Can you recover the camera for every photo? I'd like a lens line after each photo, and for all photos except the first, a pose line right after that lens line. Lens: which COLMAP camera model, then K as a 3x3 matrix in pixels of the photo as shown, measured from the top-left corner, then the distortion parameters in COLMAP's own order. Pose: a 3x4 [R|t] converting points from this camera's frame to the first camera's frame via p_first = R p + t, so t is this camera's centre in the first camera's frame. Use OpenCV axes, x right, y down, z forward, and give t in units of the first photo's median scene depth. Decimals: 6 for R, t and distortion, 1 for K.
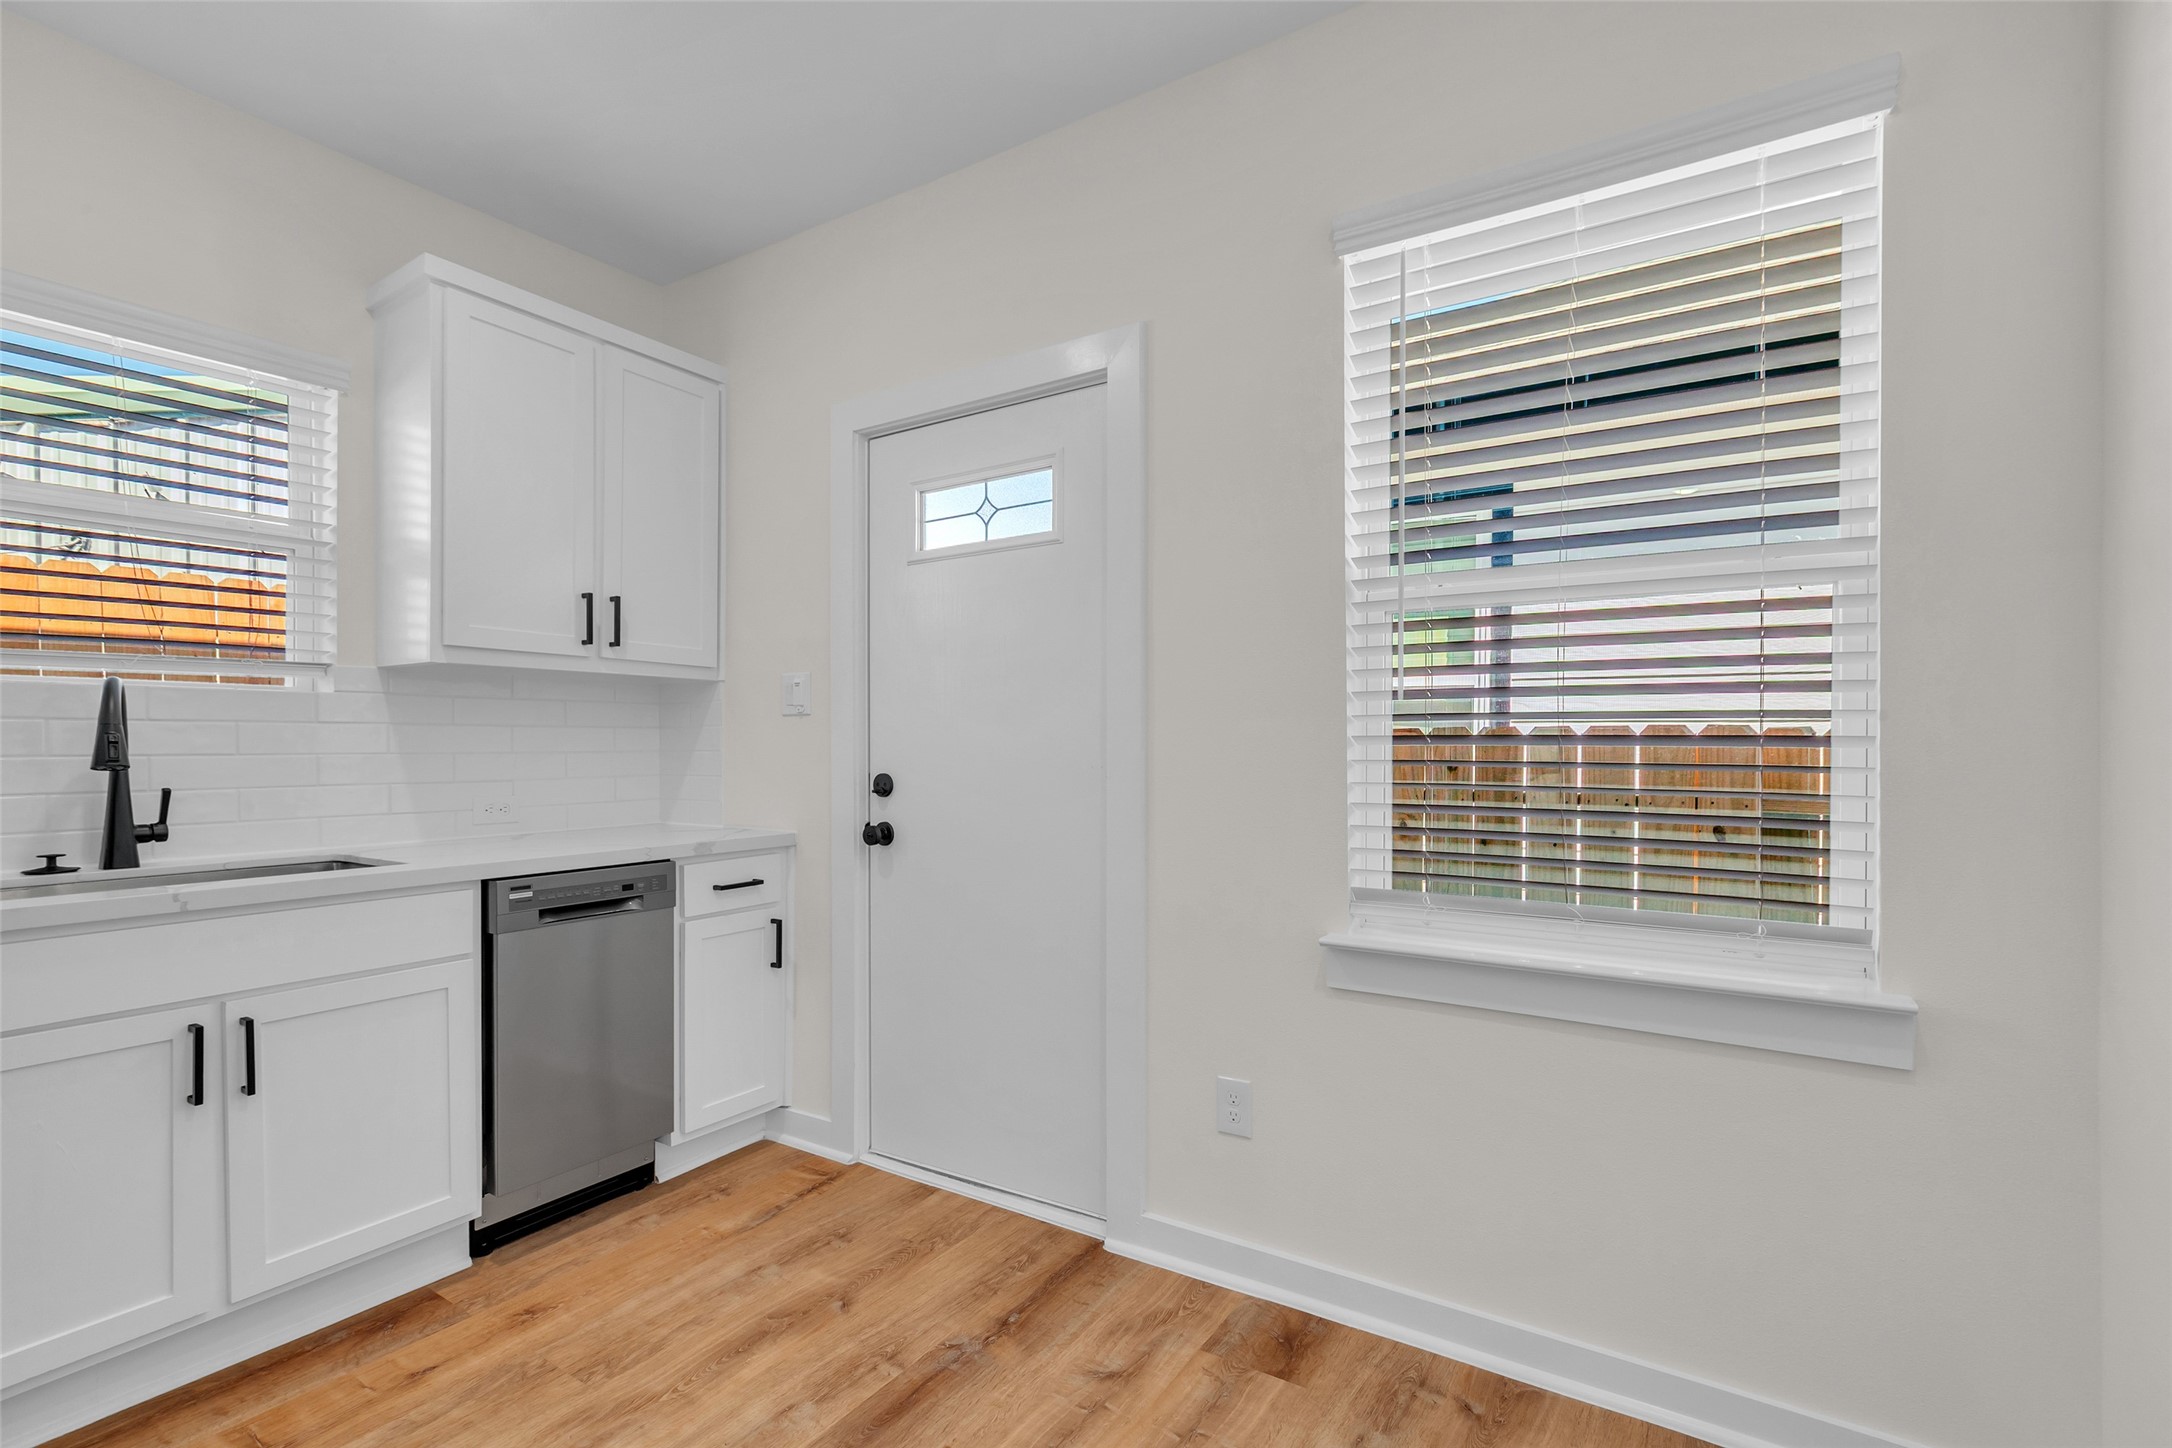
lens RADIAL K [[967.4, 0, 1086.6], [0, 967.4, 762.9], [0, 0, 1]] dist [0.002645, 0.000382]
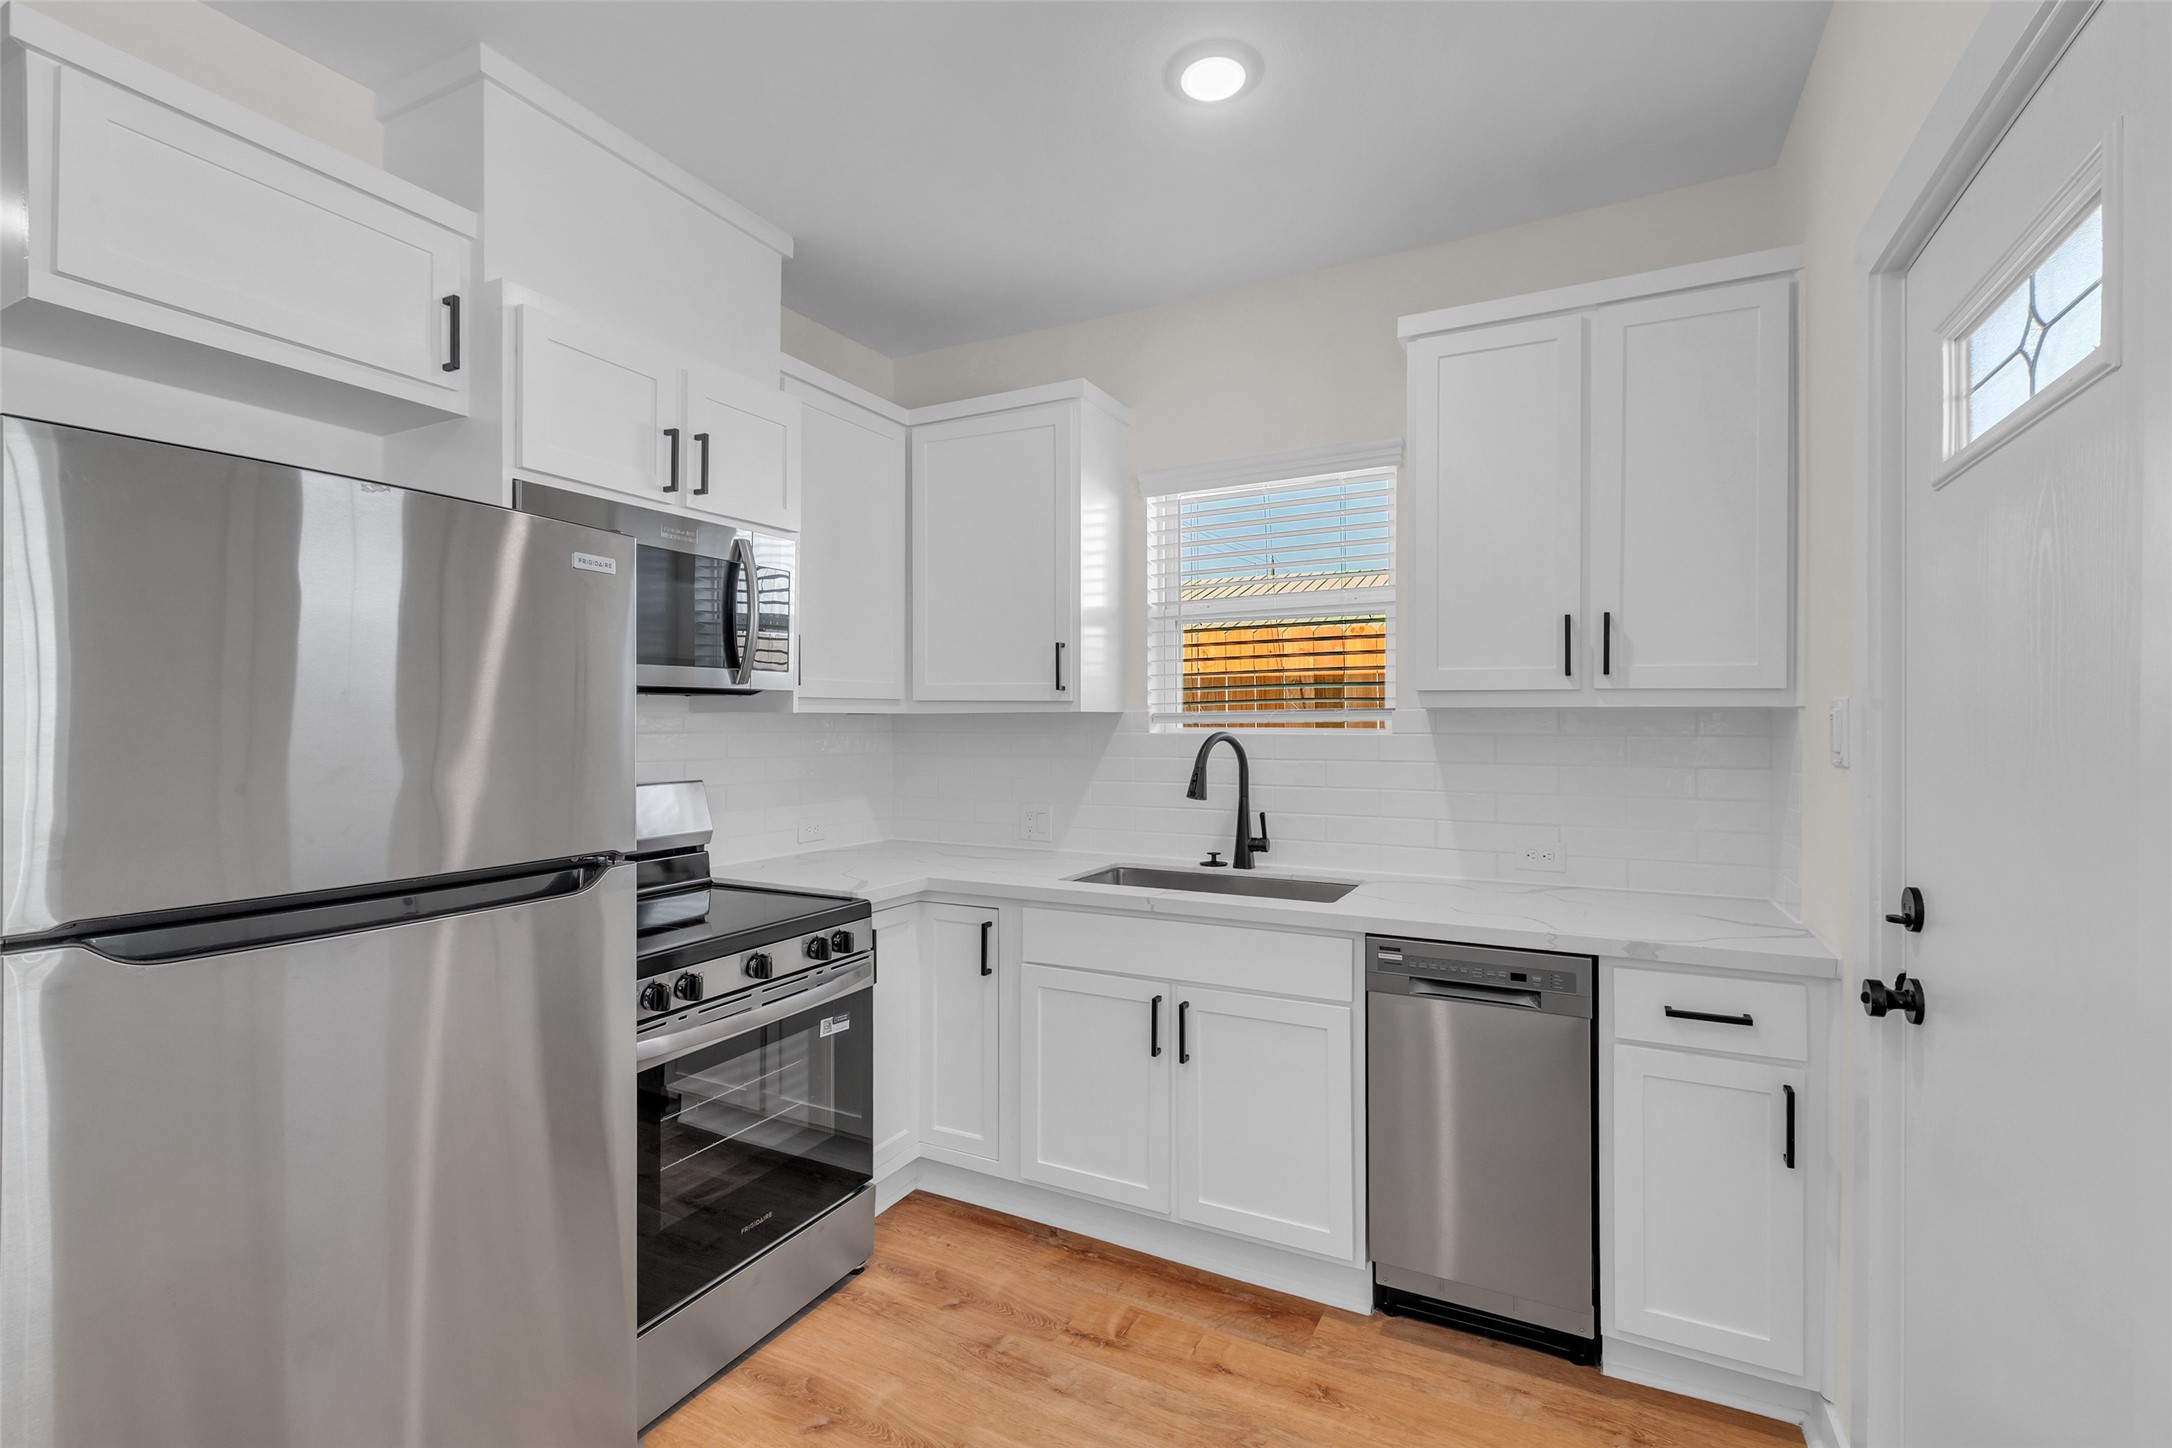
lens RADIAL K [[971.3, 0, 1099.3], [0, 971.3, 724.3], [0, 0, 1]] dist [0.003088, -0.000353]
pose [[0.111451, 0.000091, -0.993770, 0.305689], [-0.021124, 0.999774, -0.002278, -0.076522], [0.993545, 0.021246, 0.111428, 0.553009]]
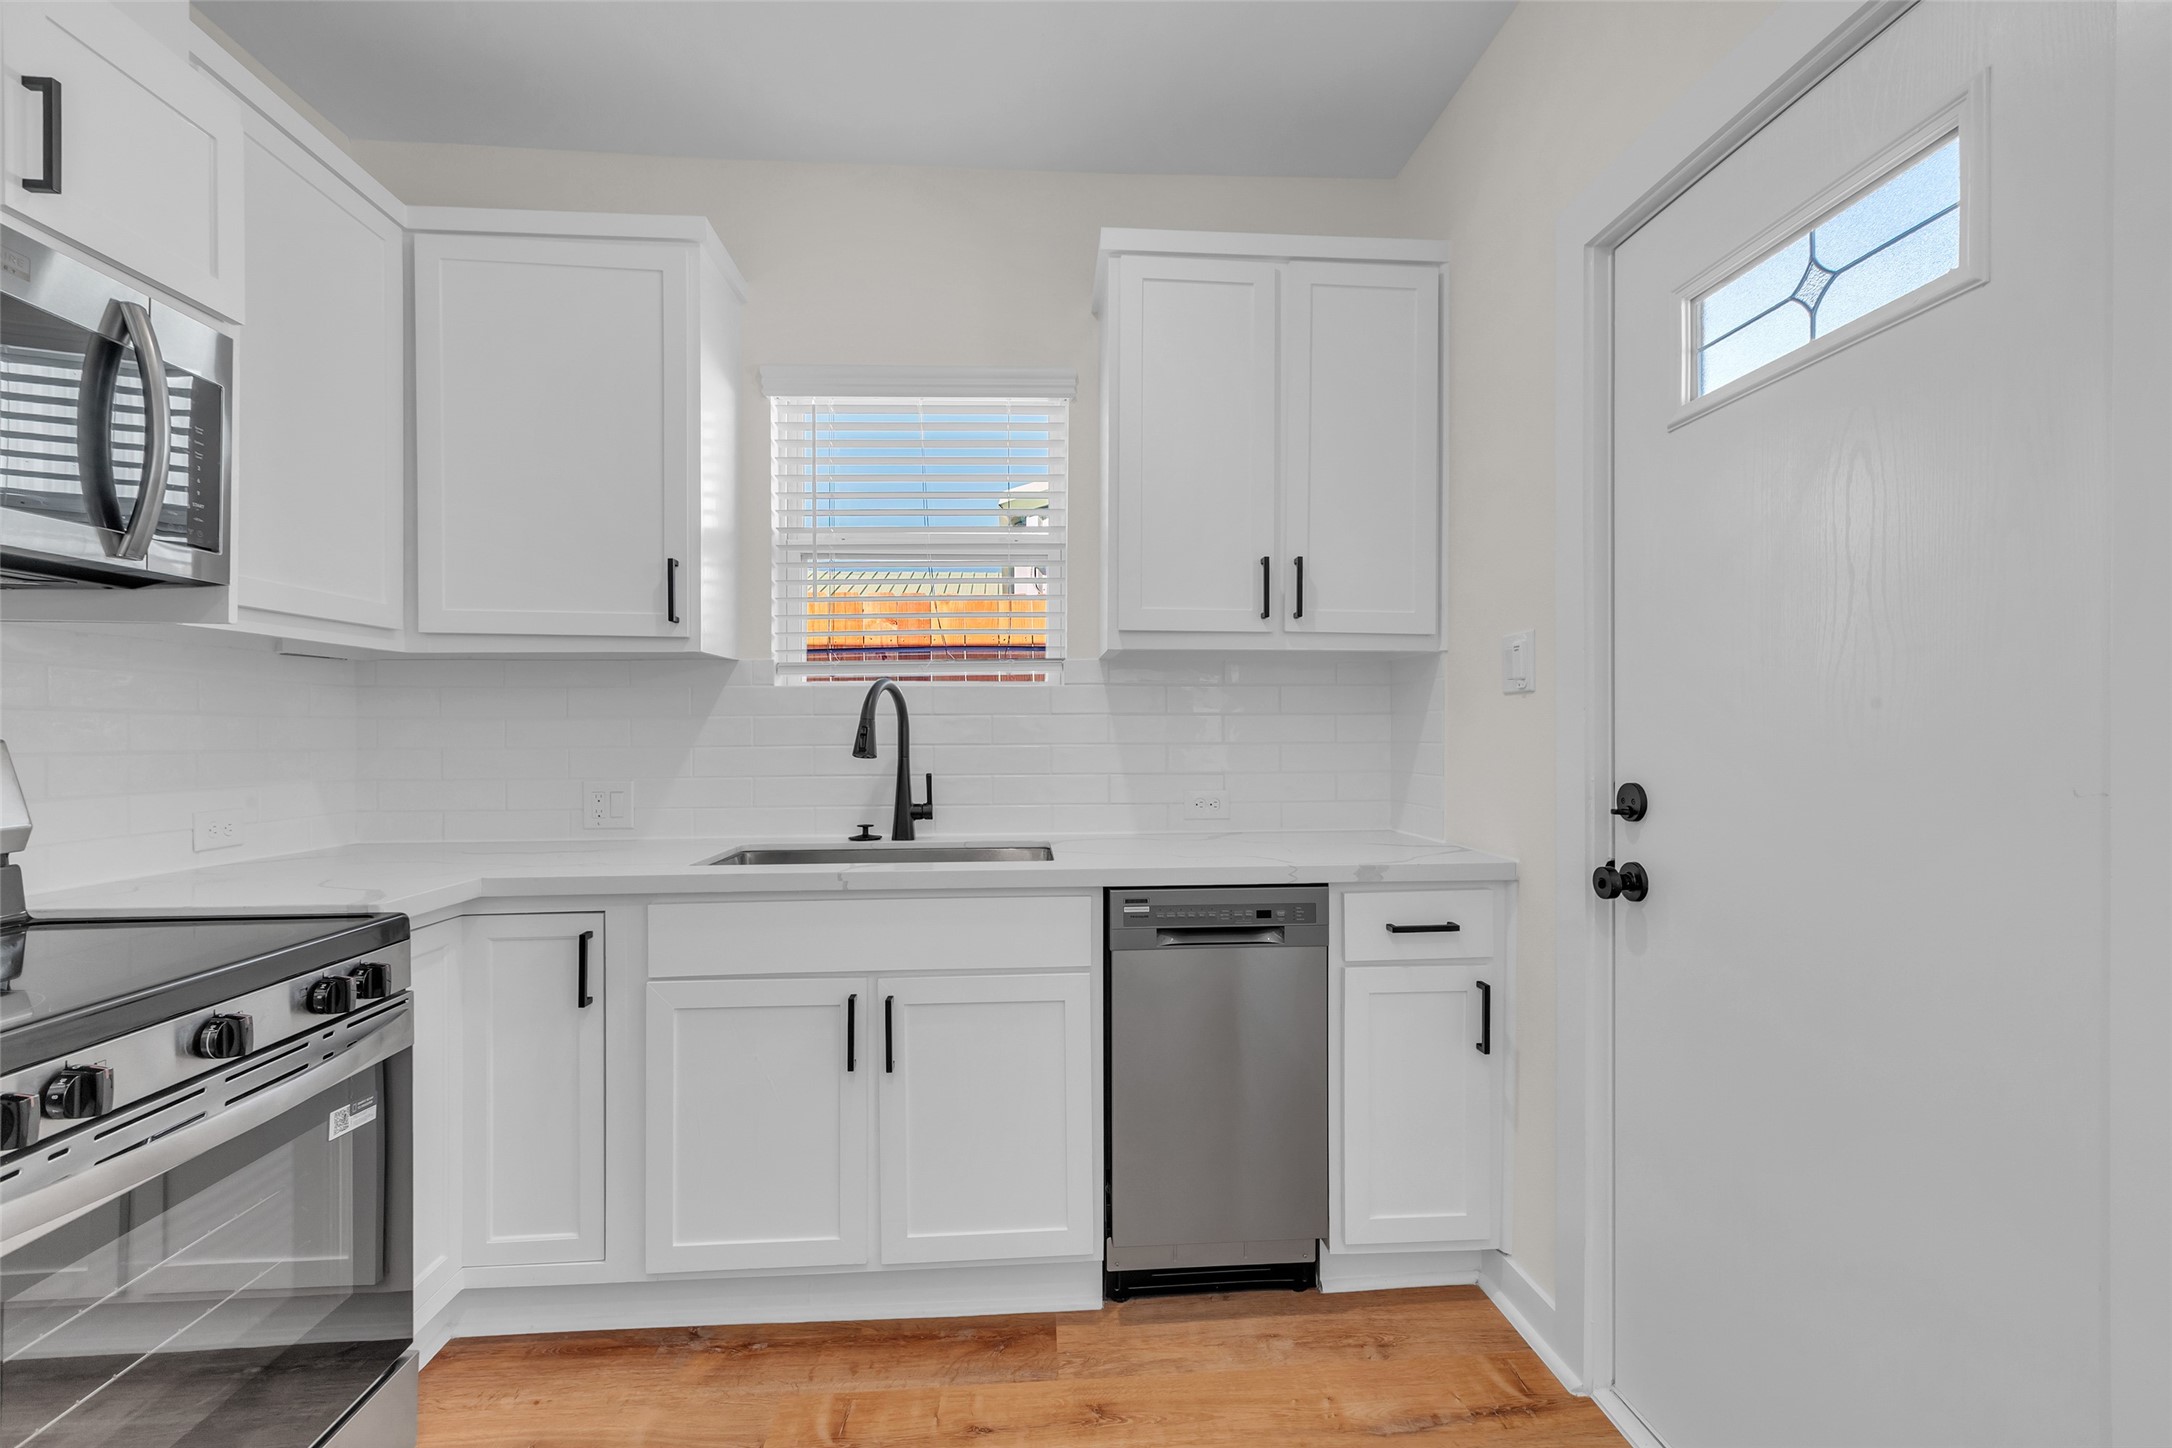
lens RADIAL K [[964.3, 0, 1103.6], [0, 964.3, 734.2], [0, 0, 1]] dist [0.003530, 0.000909]
pose [[0.612581, 0.000473, -0.790408, 0.076349], [-0.012196, 0.999886, -0.008854, -0.011729], [0.790314, 0.015064, 0.612517, 0.405031]]
